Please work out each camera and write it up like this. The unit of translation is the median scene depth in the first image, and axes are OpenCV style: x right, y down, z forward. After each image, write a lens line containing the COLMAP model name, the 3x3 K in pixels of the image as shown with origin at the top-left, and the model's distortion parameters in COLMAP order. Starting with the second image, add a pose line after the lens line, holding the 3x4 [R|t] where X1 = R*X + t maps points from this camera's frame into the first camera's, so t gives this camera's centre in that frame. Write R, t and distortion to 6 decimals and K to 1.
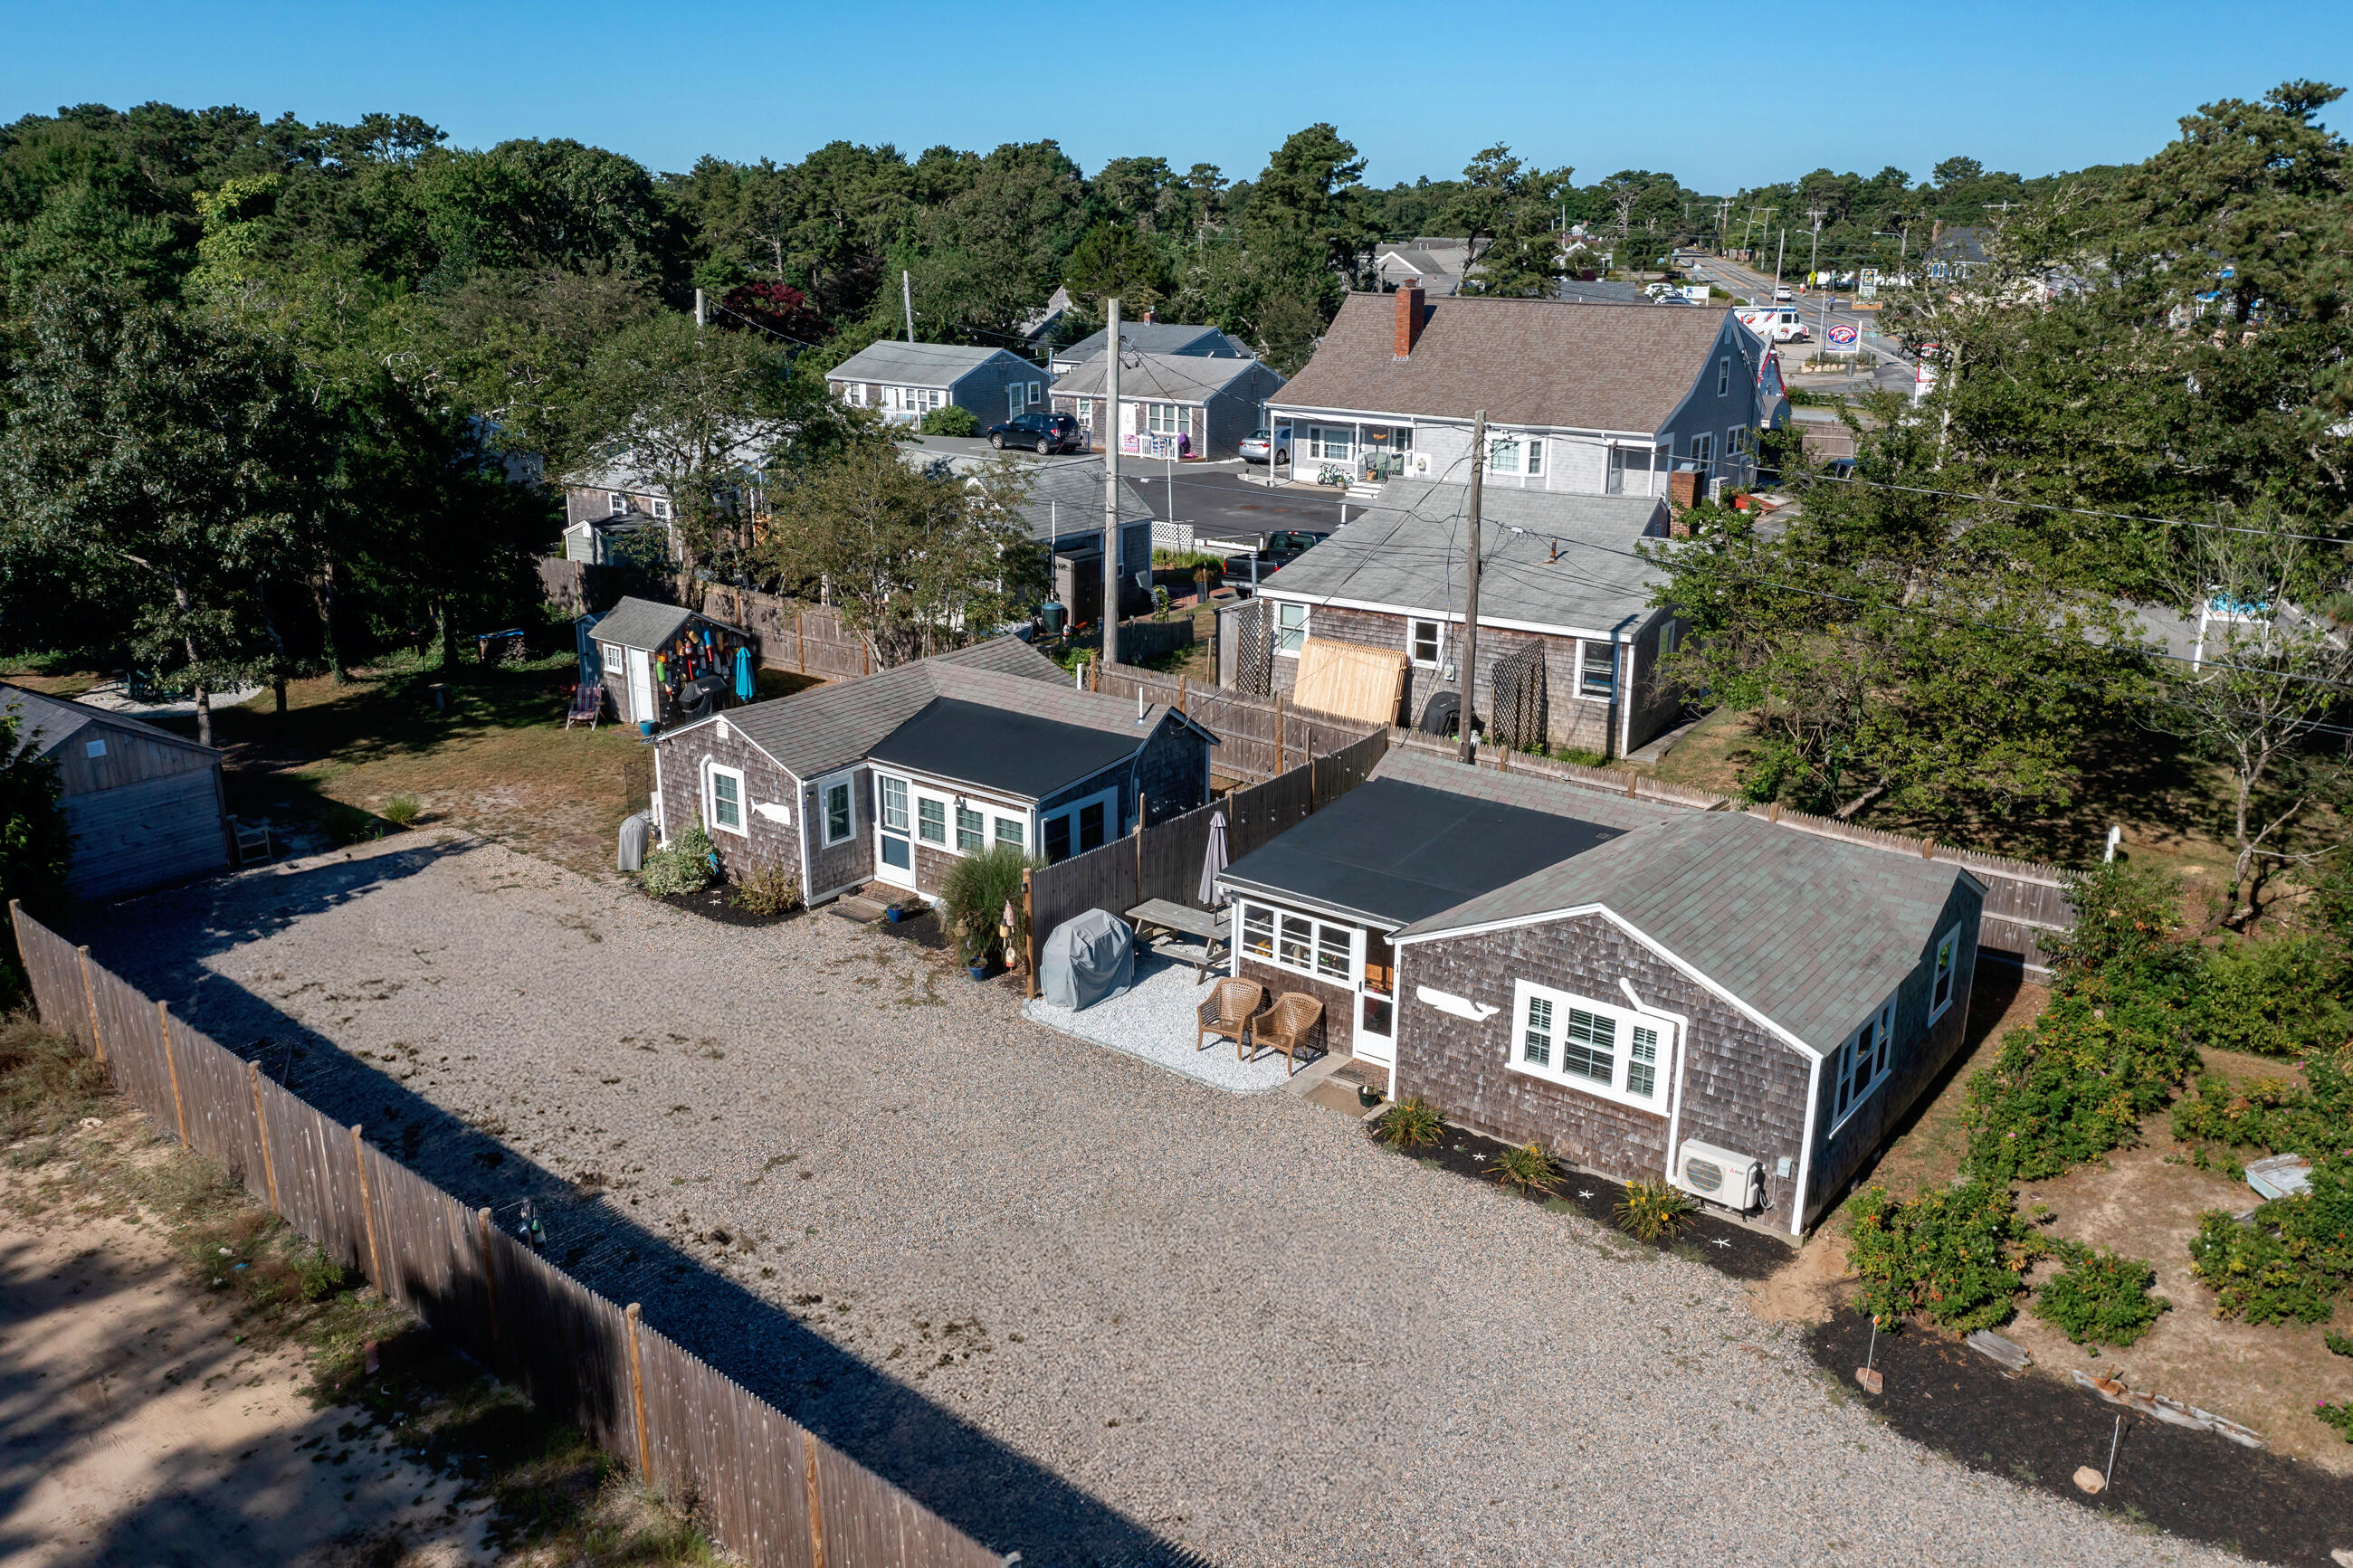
lens RADIAL K [[1859.2, 0, 1178.1], [0, 1859.2, 779.6], [0, 0, 1]] dist [-0.021309, -0.005322]
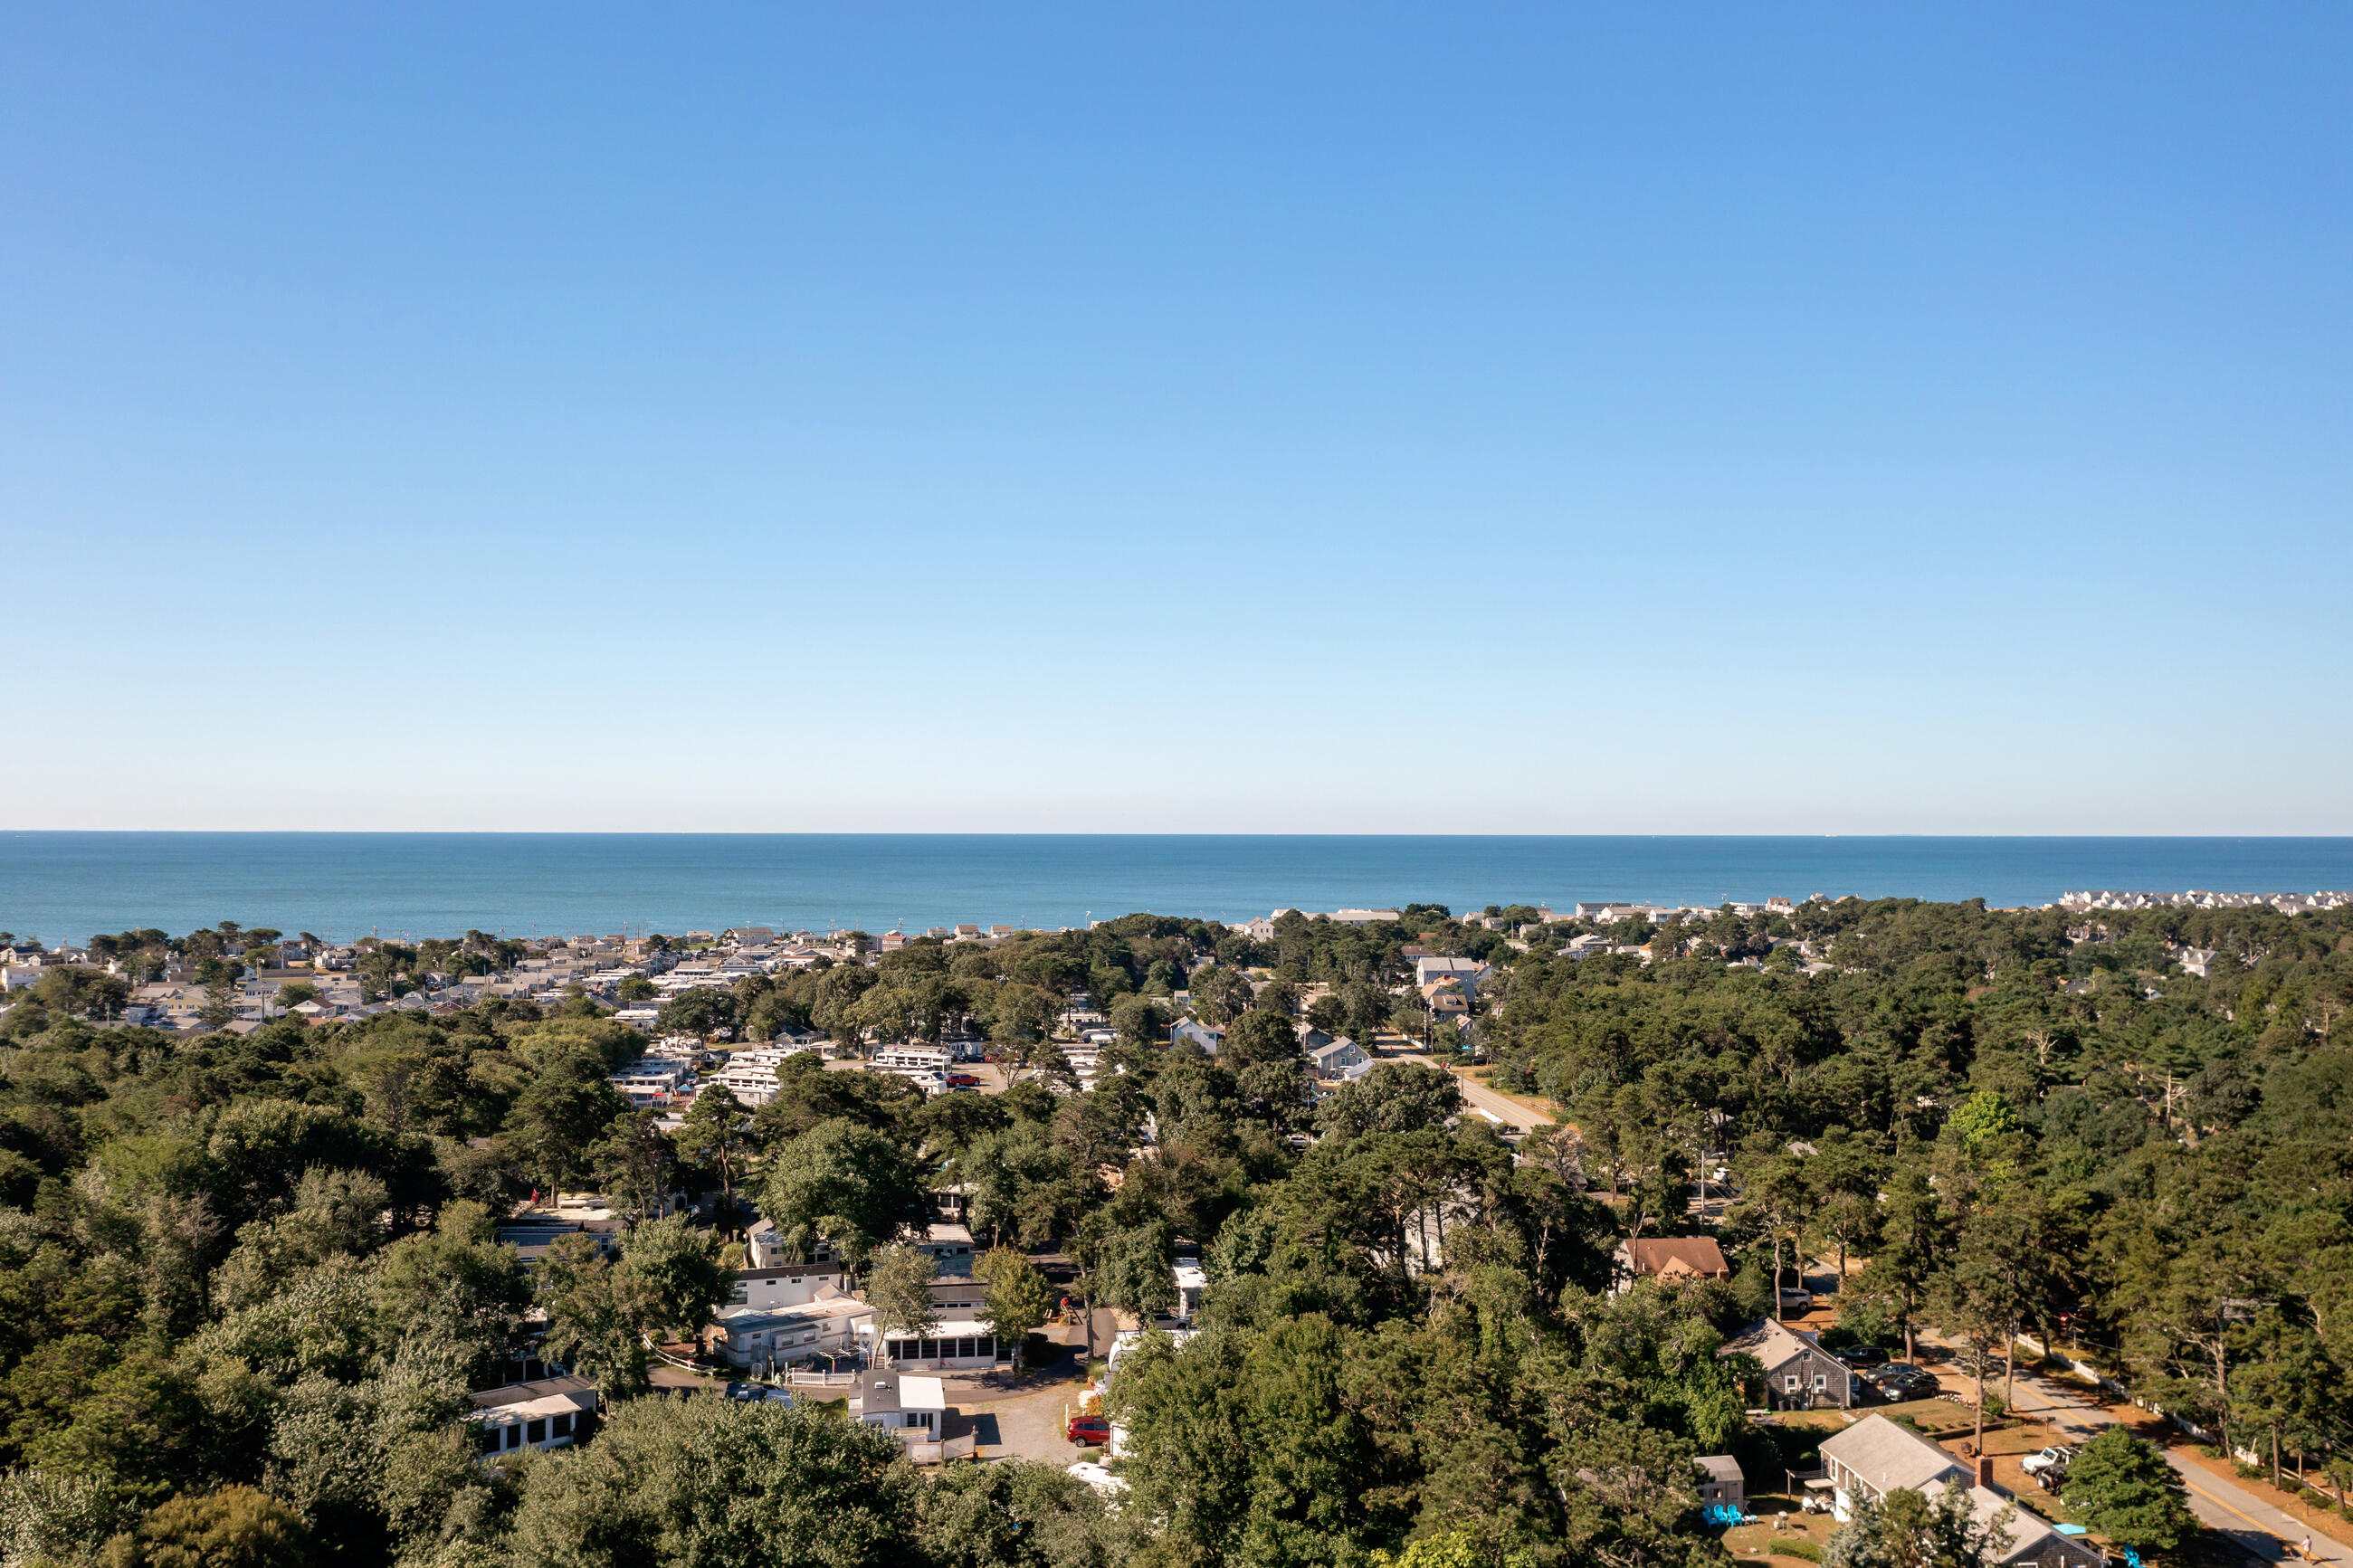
lens RADIAL K [[1859.2, 0, 1174.1], [0, 1859.2, 781.9], [0, 0, 1]] dist [-0.021309, -0.005322]
pose [[0.740465, -0.018823, -0.671832, -0.174532], [-0.198607, 0.948839, -0.245479, -1.372781], [0.642081, 0.315199, 0.698843, 0.912483]]
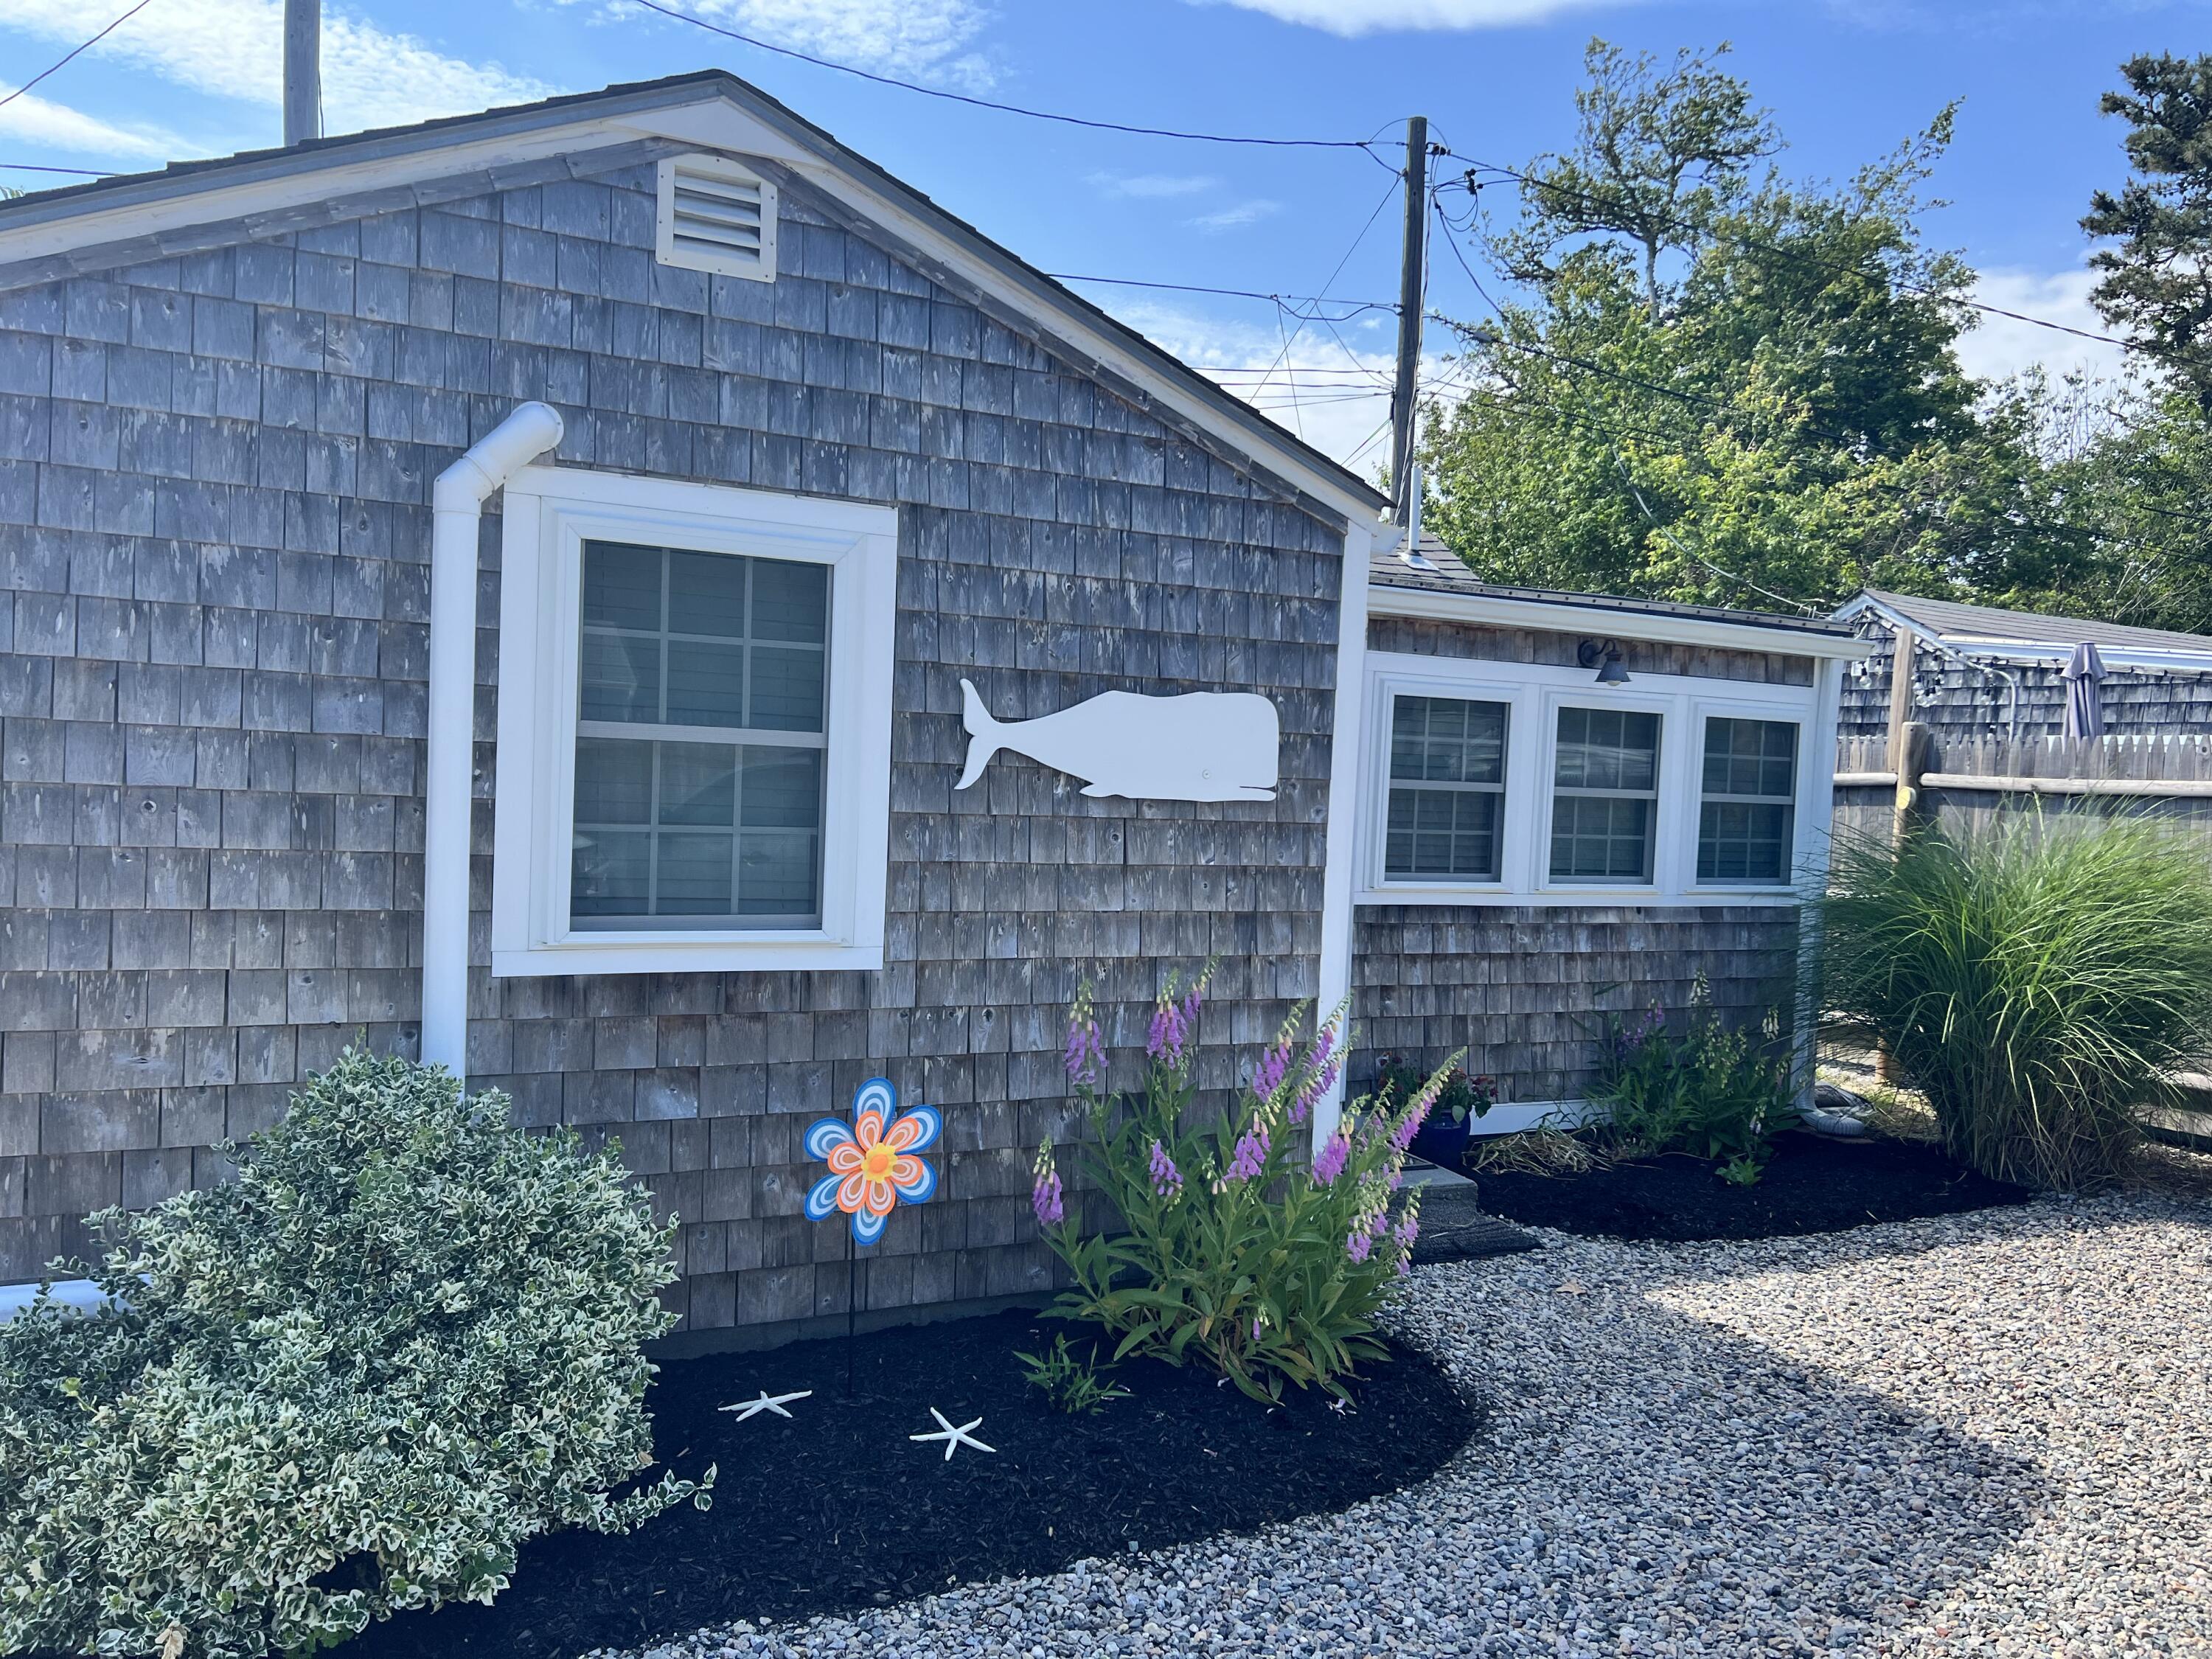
lens RADIAL K [[1669.5, 0, 1143.4], [0, 1669.5, 860.7], [0, 0, 1]] dist [0.026110, -0.026076]
pose [[0.427500, -0.034705, 0.903349, -0.351630], [0.225229, 0.971842, -0.069250, 0.037758], [-0.875509, 0.233065, 0.423279, 0.937295]]
